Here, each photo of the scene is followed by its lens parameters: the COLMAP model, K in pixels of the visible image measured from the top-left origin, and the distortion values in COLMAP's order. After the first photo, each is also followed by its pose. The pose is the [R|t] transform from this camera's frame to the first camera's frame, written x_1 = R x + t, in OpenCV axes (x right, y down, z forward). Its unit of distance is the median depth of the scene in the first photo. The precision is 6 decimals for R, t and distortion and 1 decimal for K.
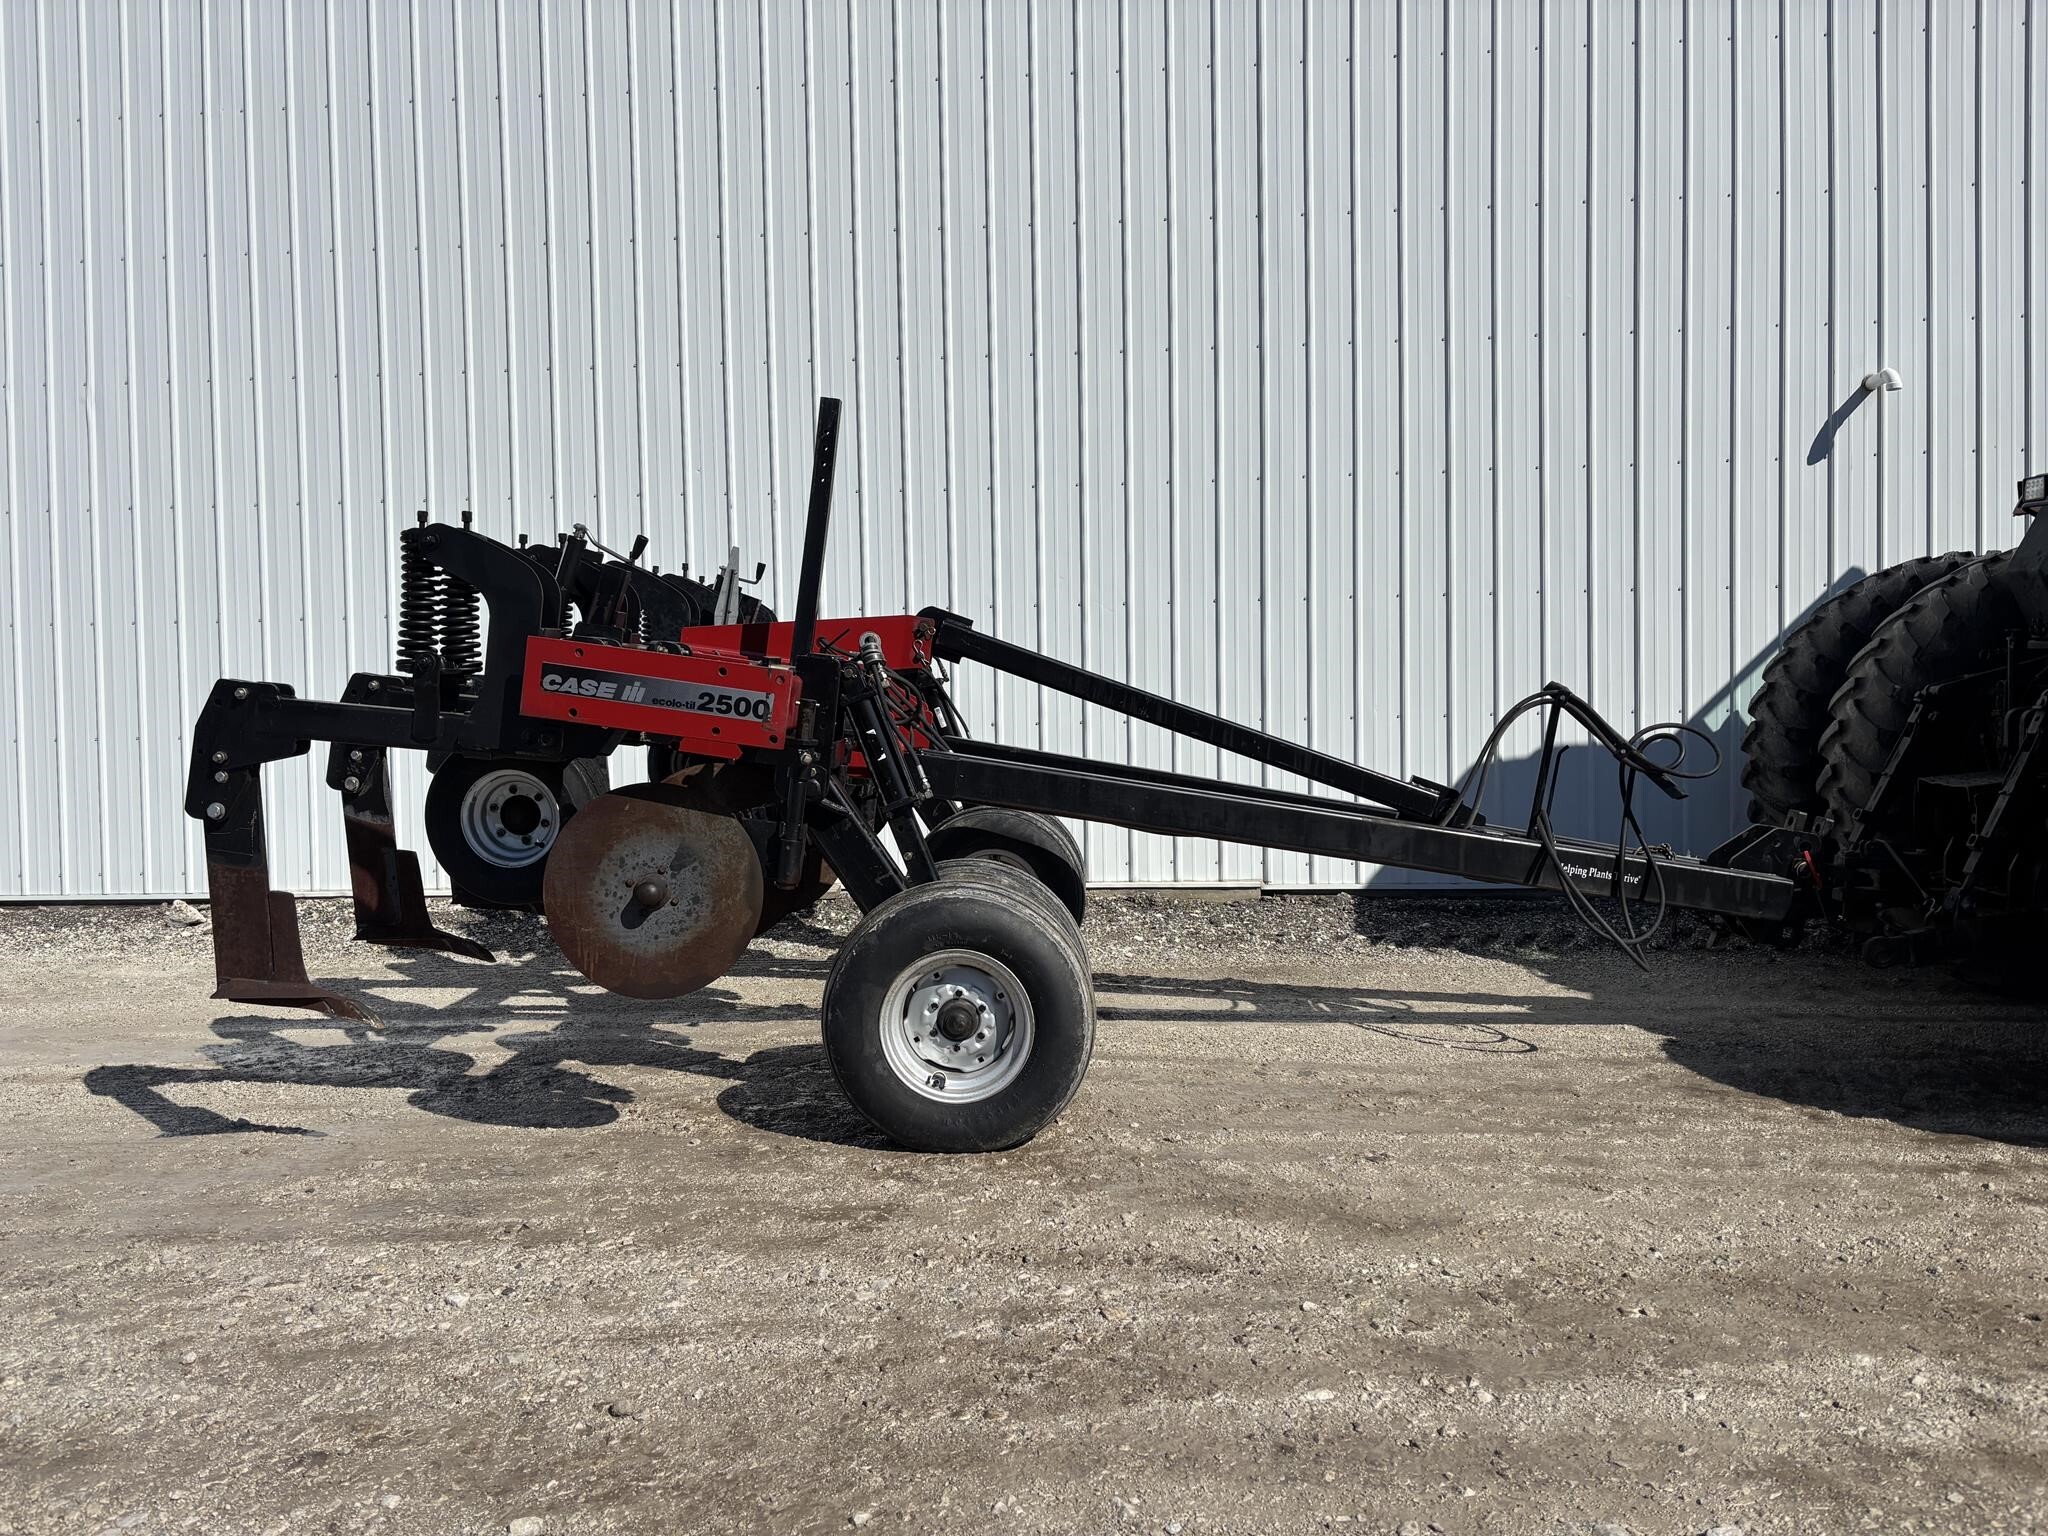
lens RADIAL K [[1547.6, 0, 1022.9], [0, 1547.6, 758.1], [0, 0, 1]] dist [0.052229, -0.066491]
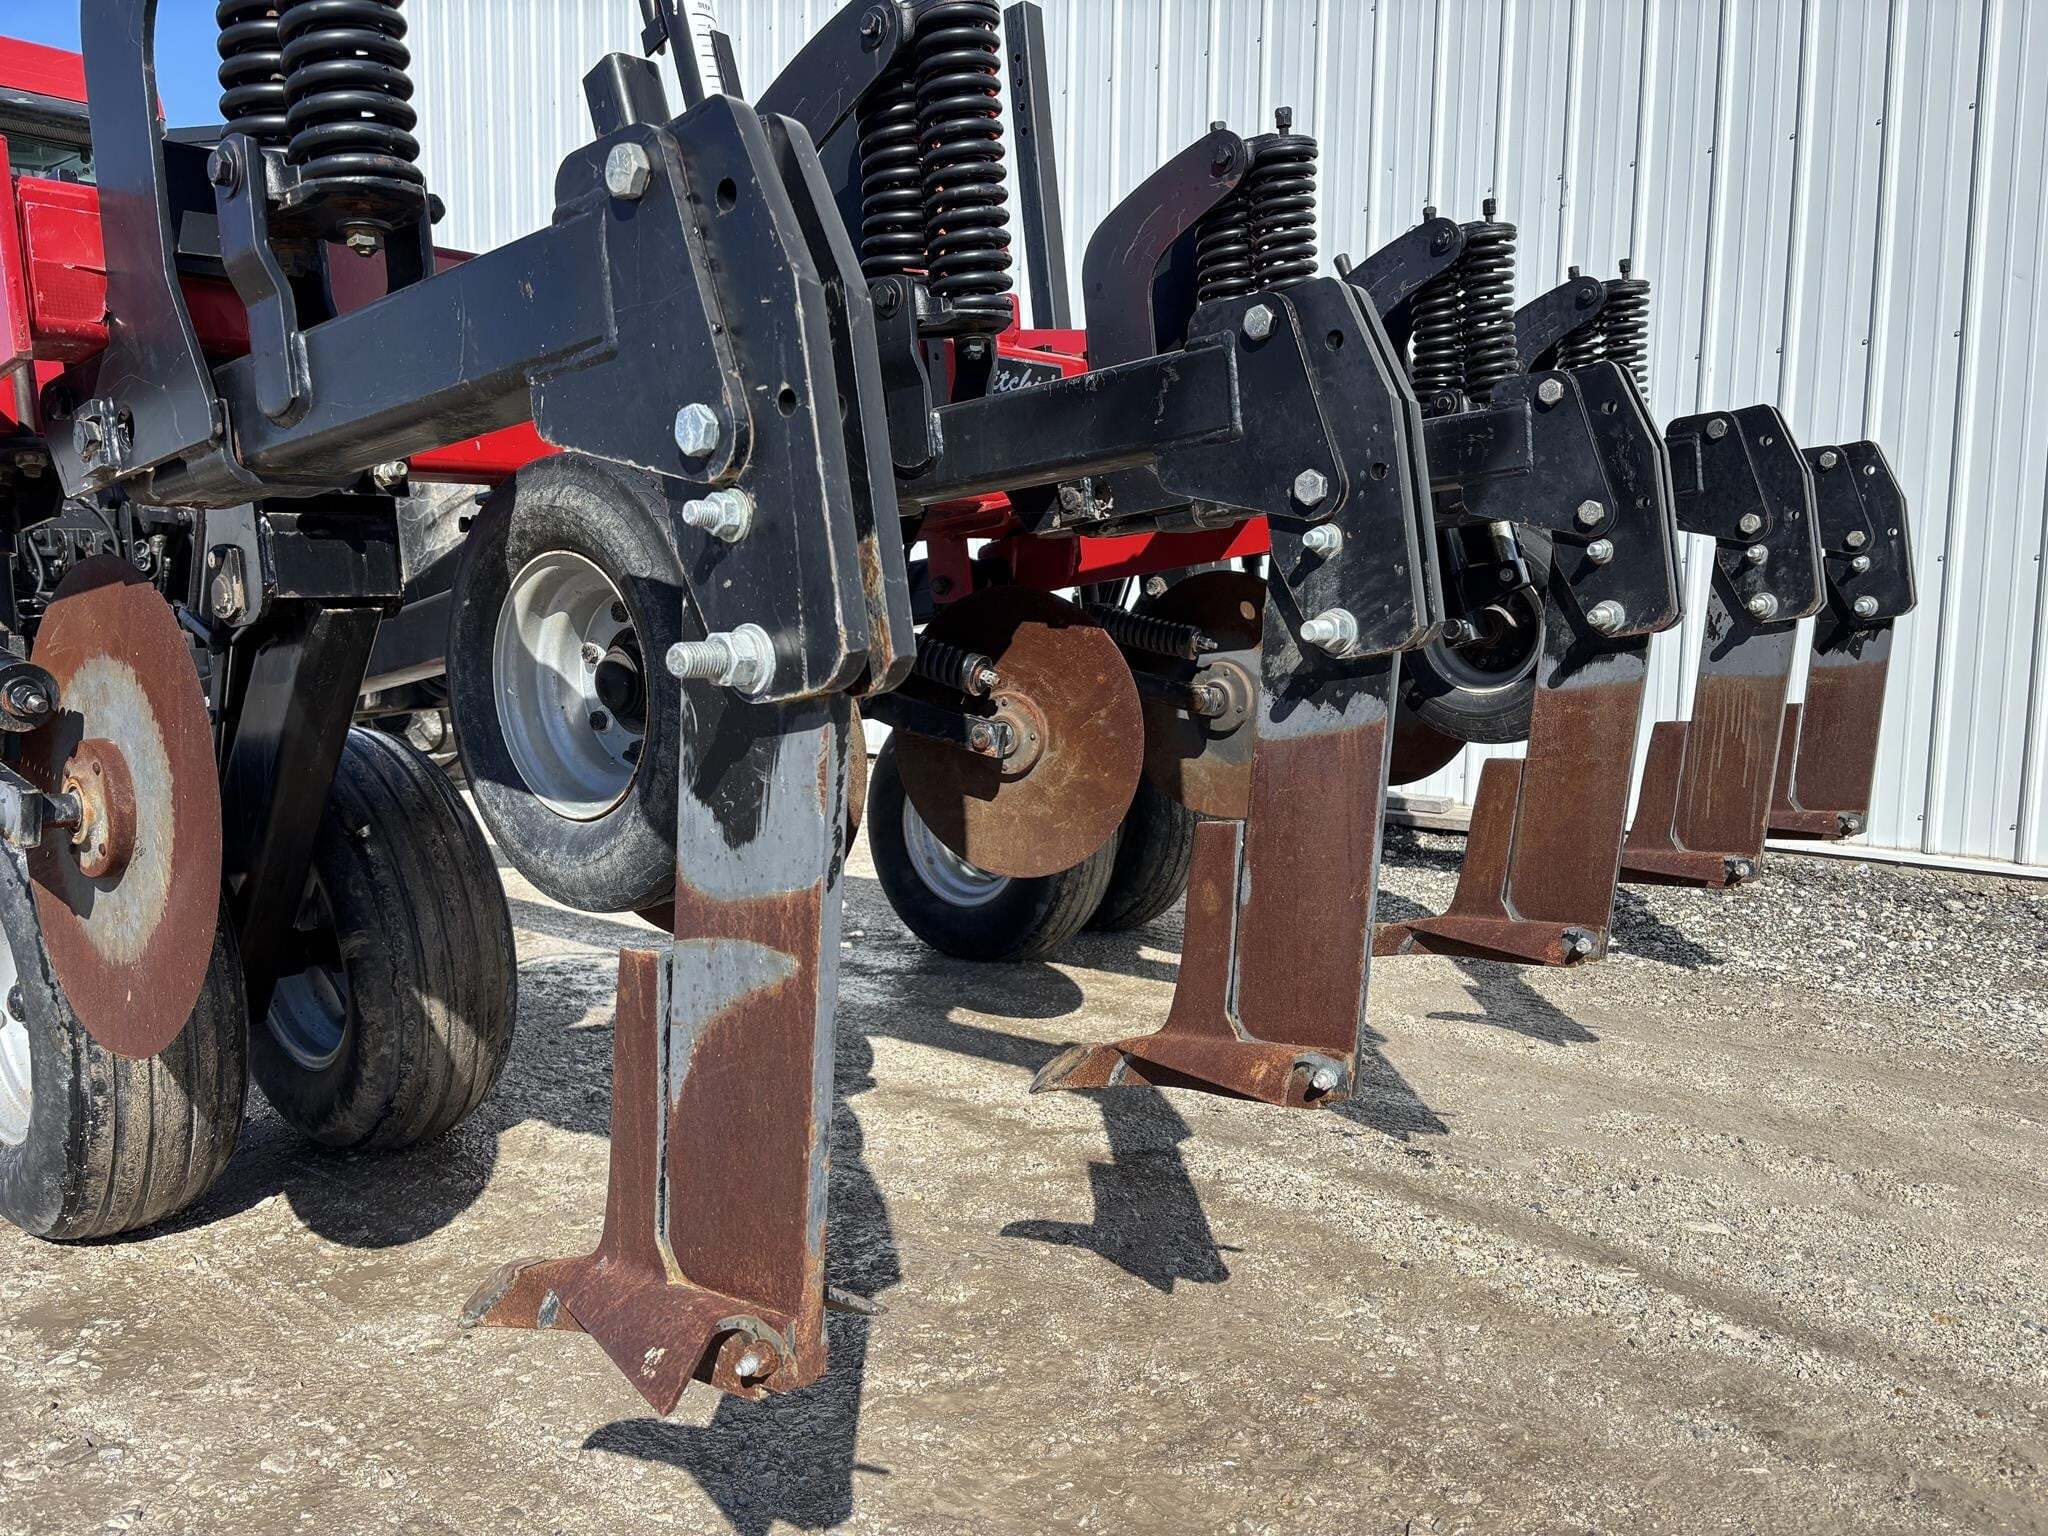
lens RADIAL K [[1547.6, 0, 1022.0], [0, 1547.6, 766.7], [0, 0, 1]] dist [0.052229, -0.066491]
pose [[0.796346, 0.092155, -0.597779, 0.161837], [-0.043948, 0.994528, 0.094773, 0.021506], [0.603242, -0.049201, 0.796039, 0.681248]]
